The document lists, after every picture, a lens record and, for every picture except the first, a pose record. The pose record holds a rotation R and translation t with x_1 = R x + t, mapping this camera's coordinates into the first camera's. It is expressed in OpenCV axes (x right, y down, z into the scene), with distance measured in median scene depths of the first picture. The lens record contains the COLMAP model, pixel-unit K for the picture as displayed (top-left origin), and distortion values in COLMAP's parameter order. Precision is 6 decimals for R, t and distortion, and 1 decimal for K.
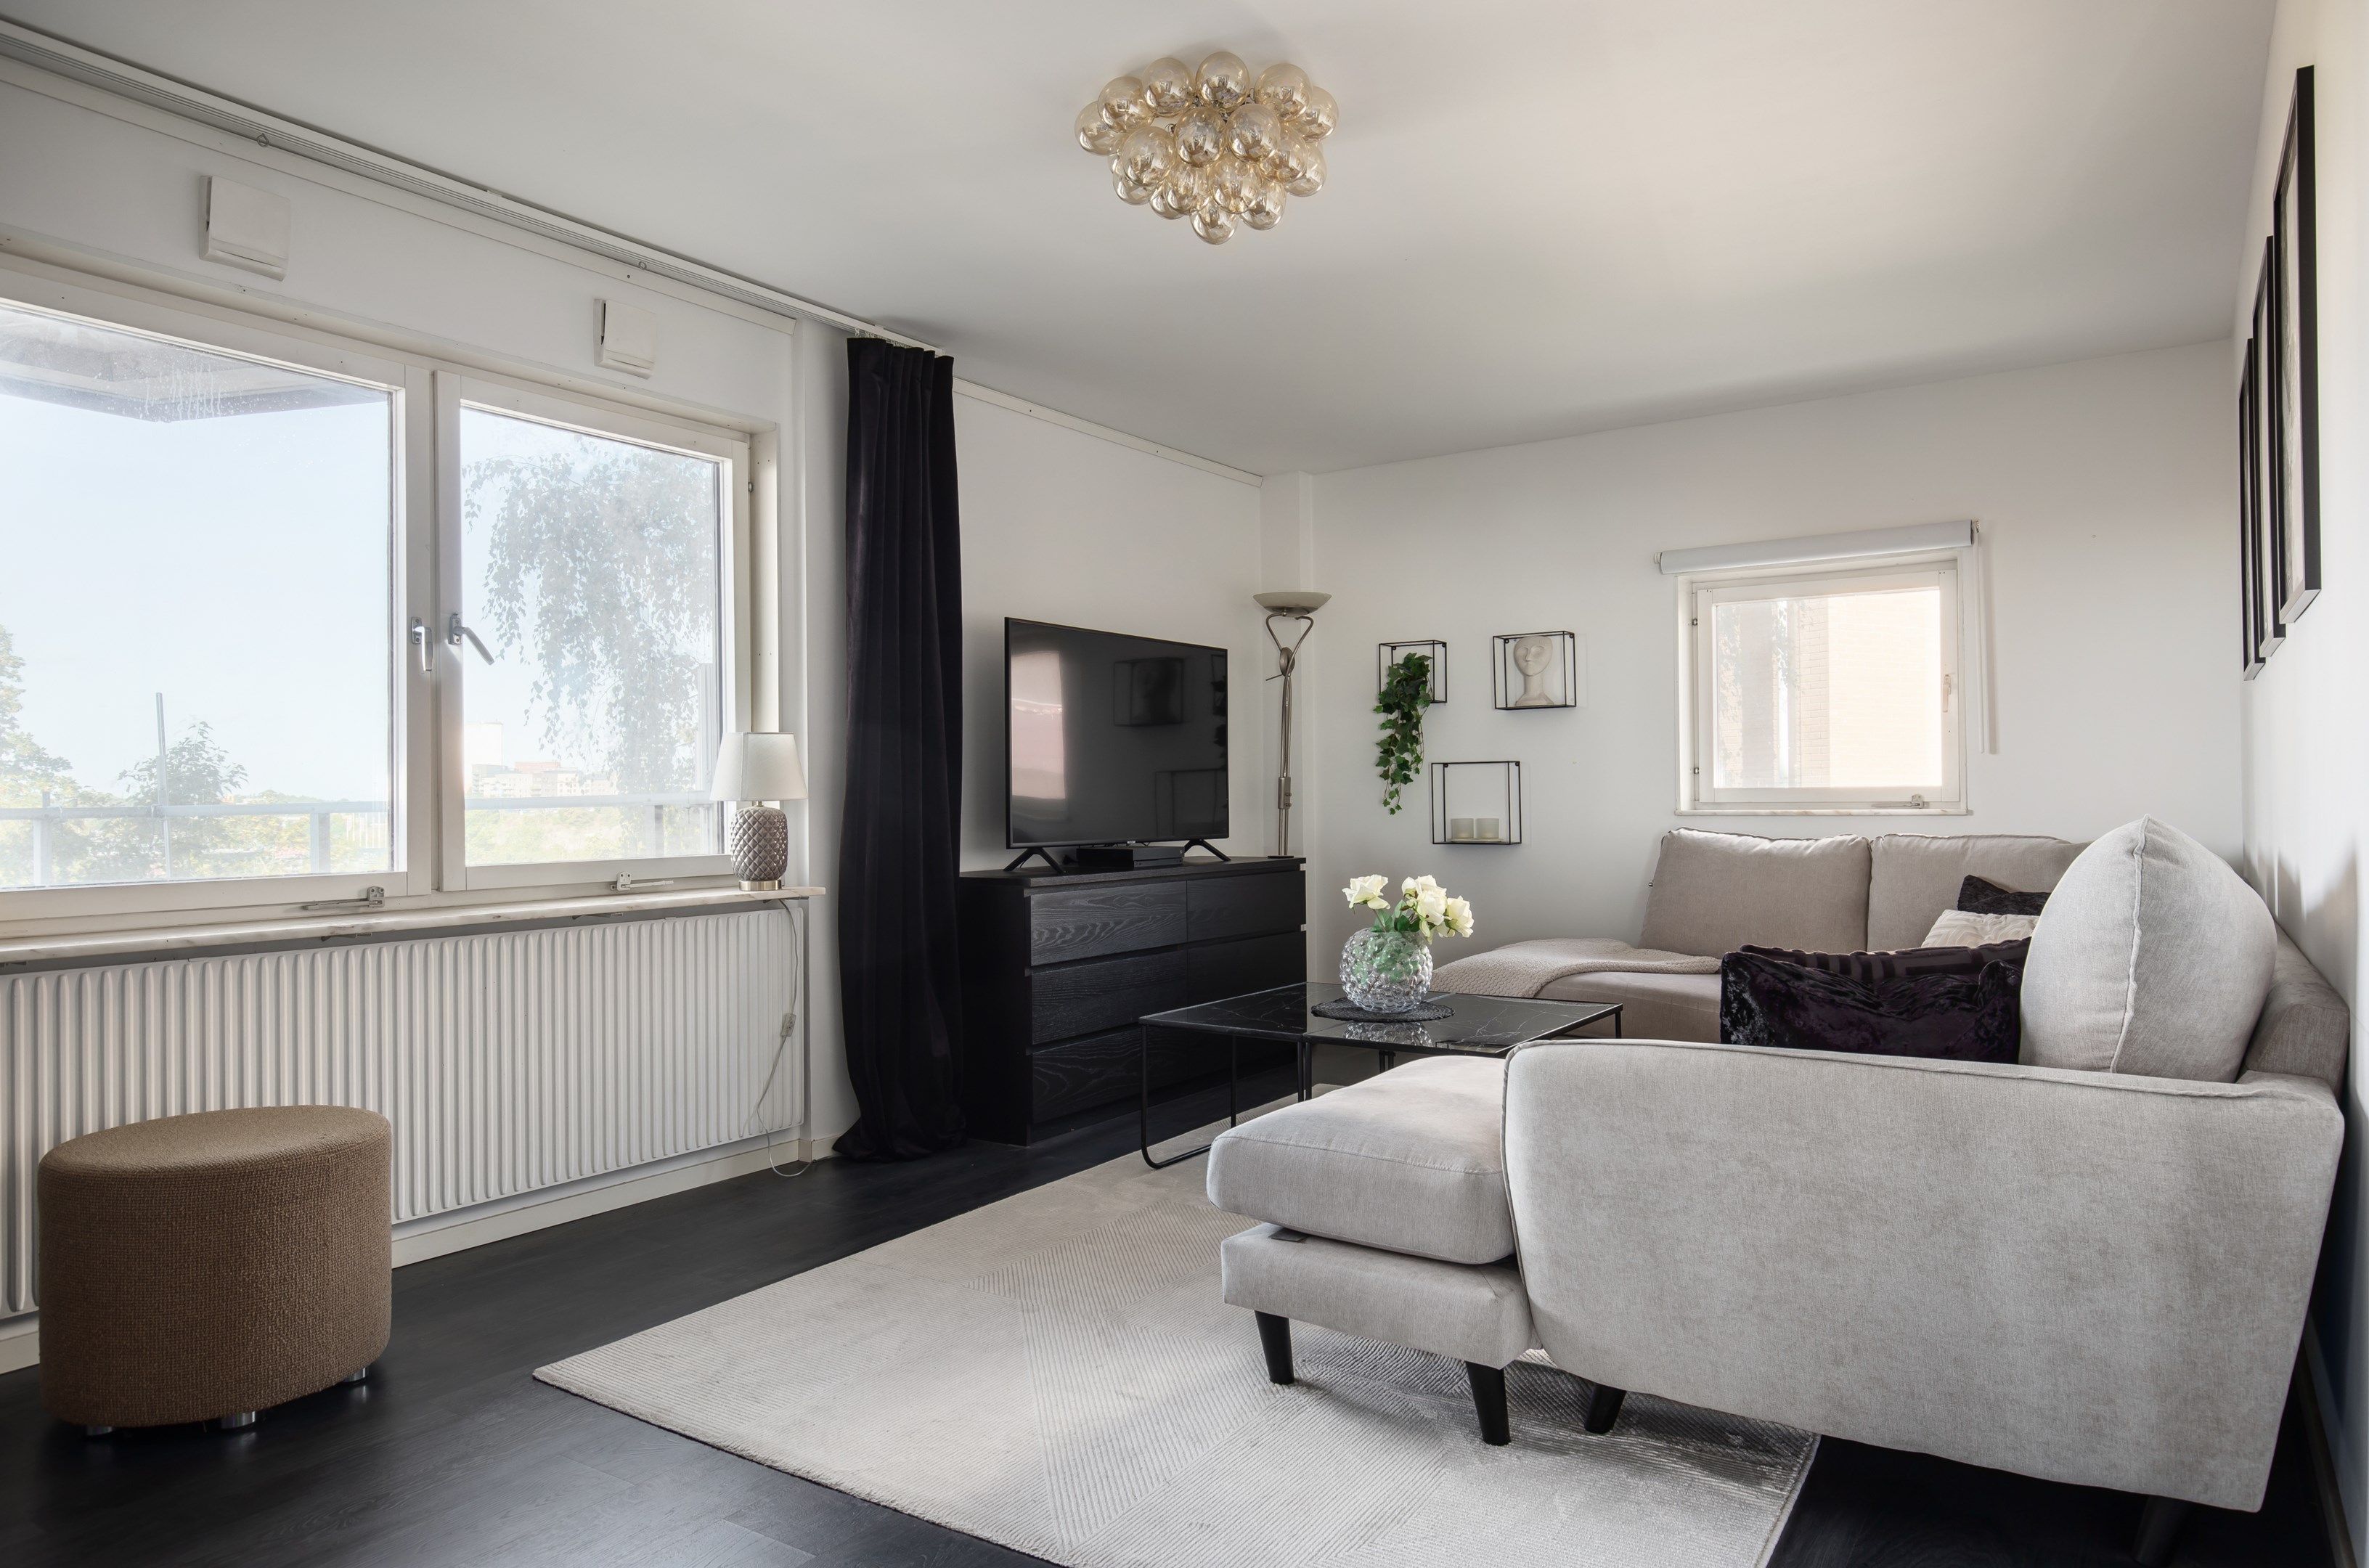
lens RADIAL K [[1502.5, 0, 1189.0], [0, 1502.5, 787.8], [0, 0, 1]] dist [-0.002503, -0.000068]
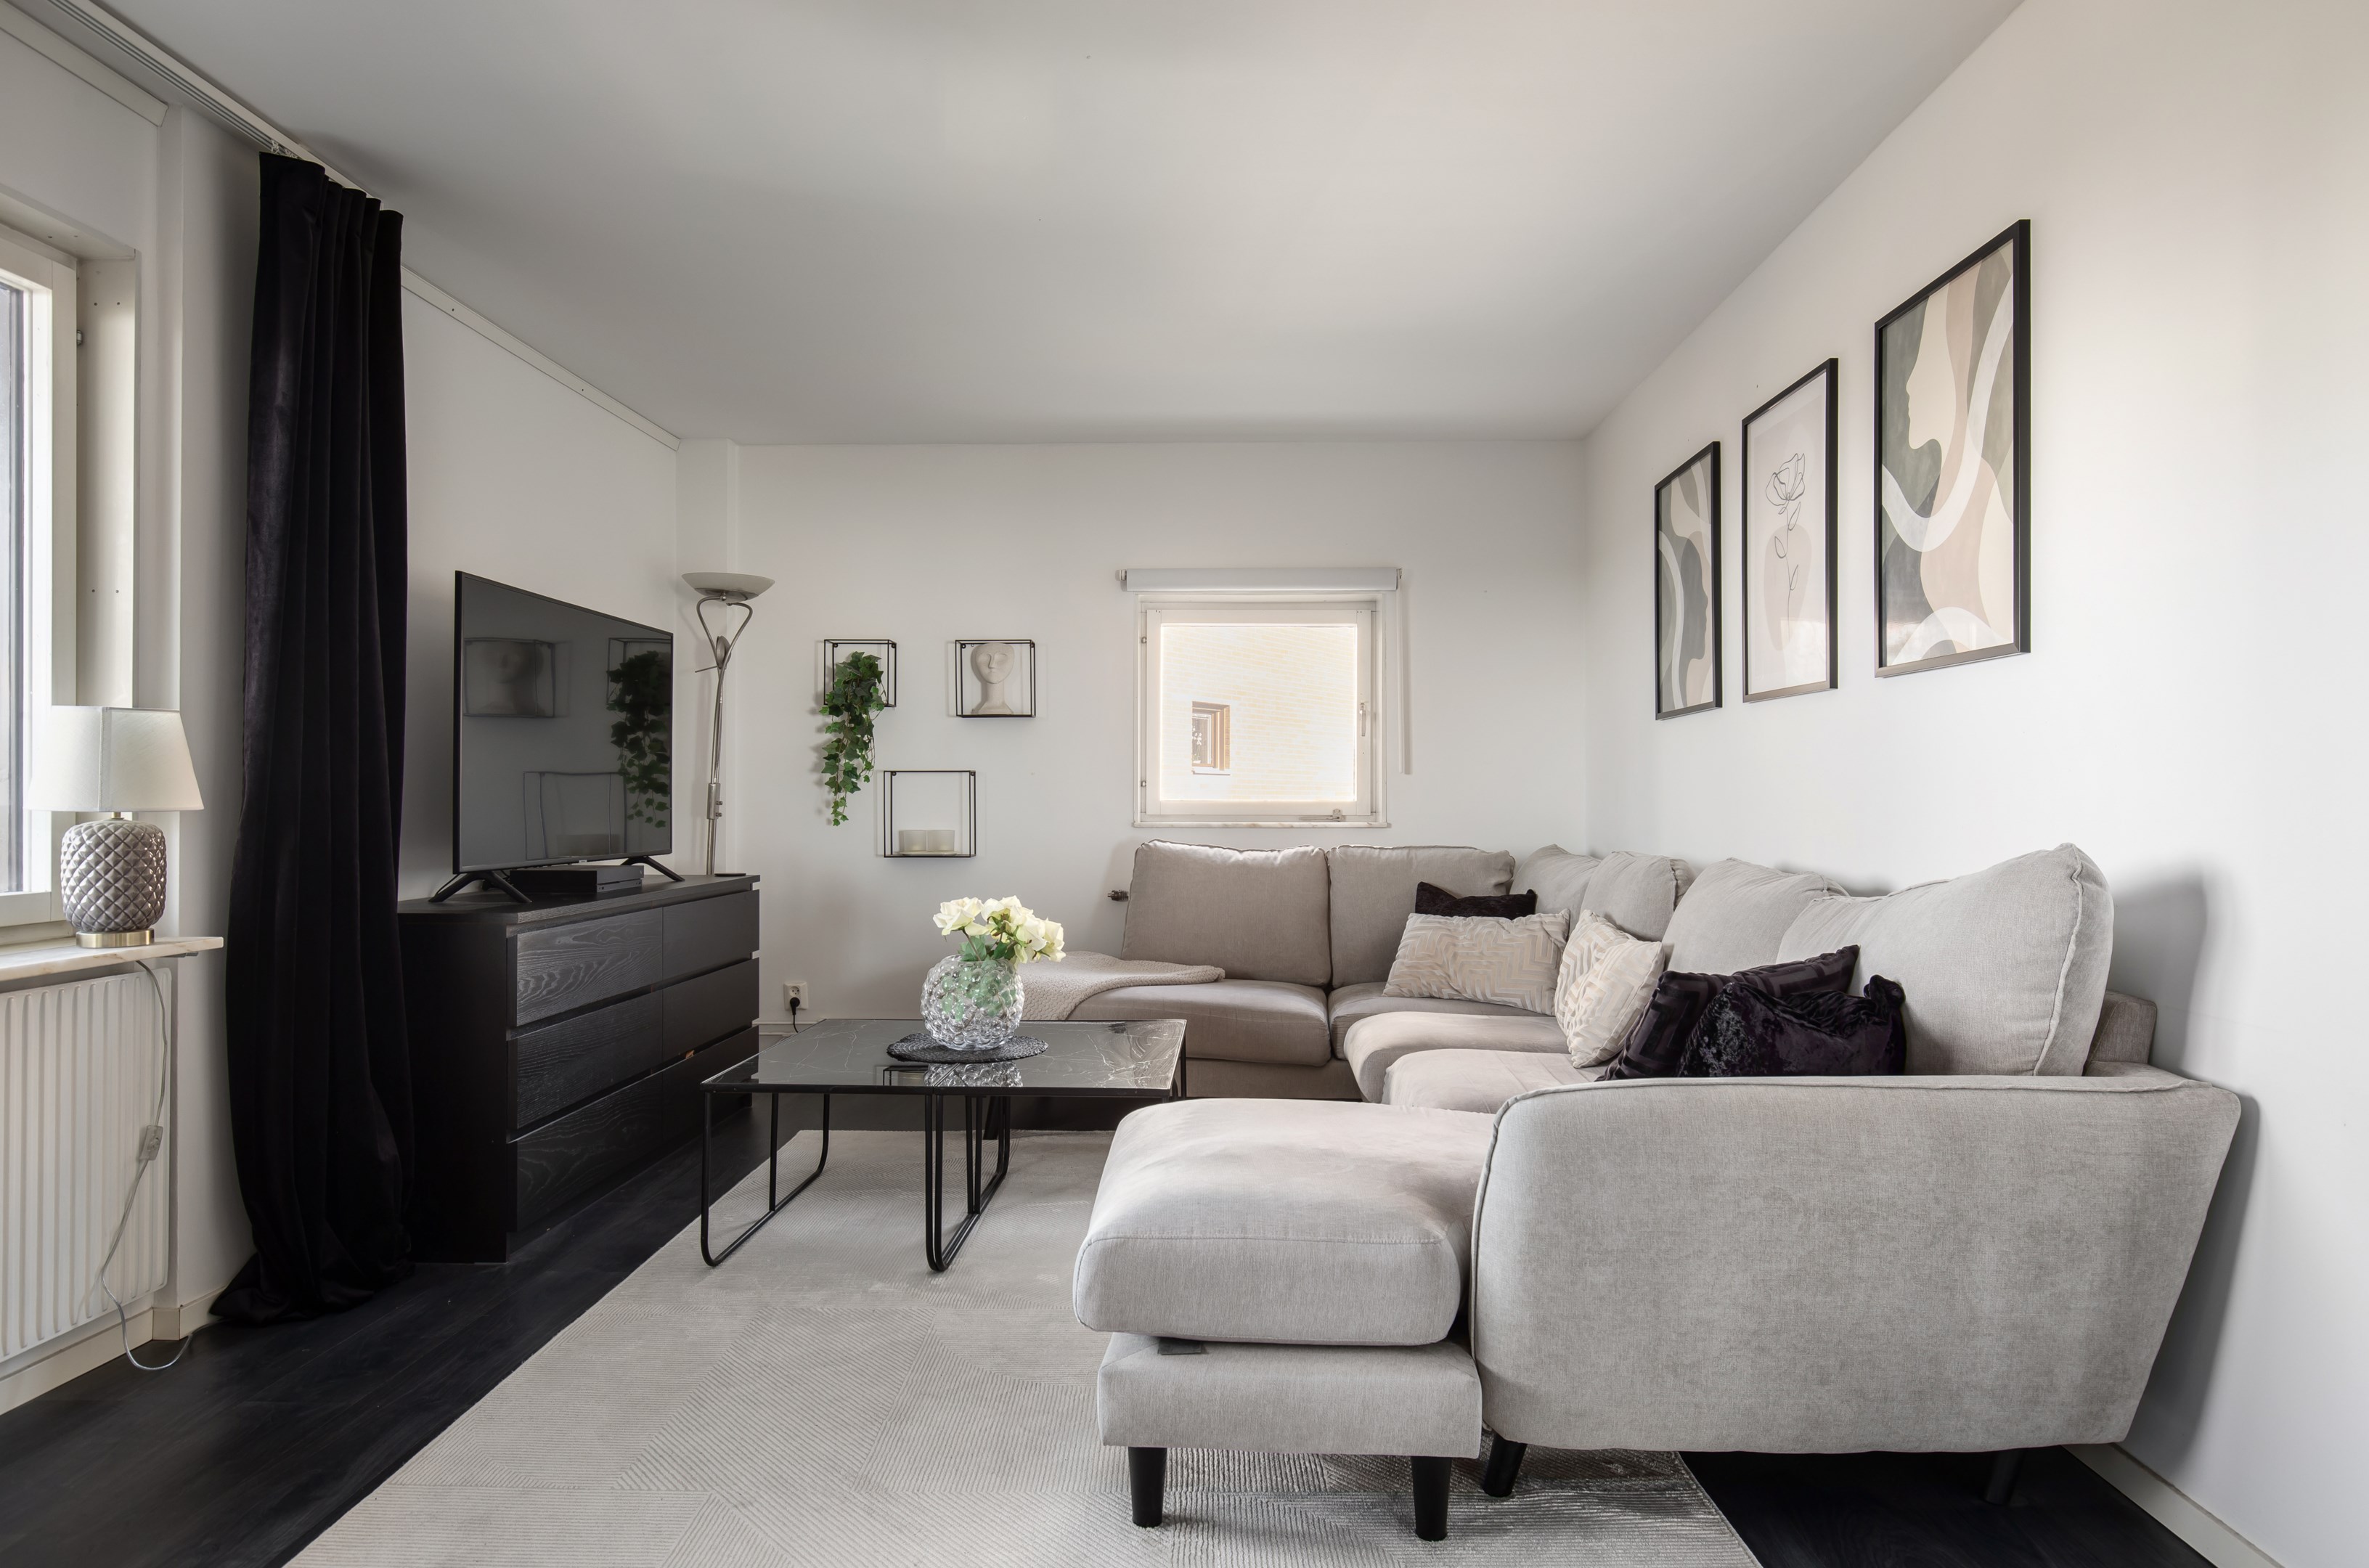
lens RADIAL K [[1426.1, 0, 1195.8], [0, 1426.1, 788.4], [0, 0, 1]] dist [-0.005396, 0.000902]
pose [[0.838048, 0.014452, 0.545405, -0.227555], [-0.013170, 0.999894, -0.006258, -0.003643], [-0.545437, -0.001939, 0.838149, 0.212248]]
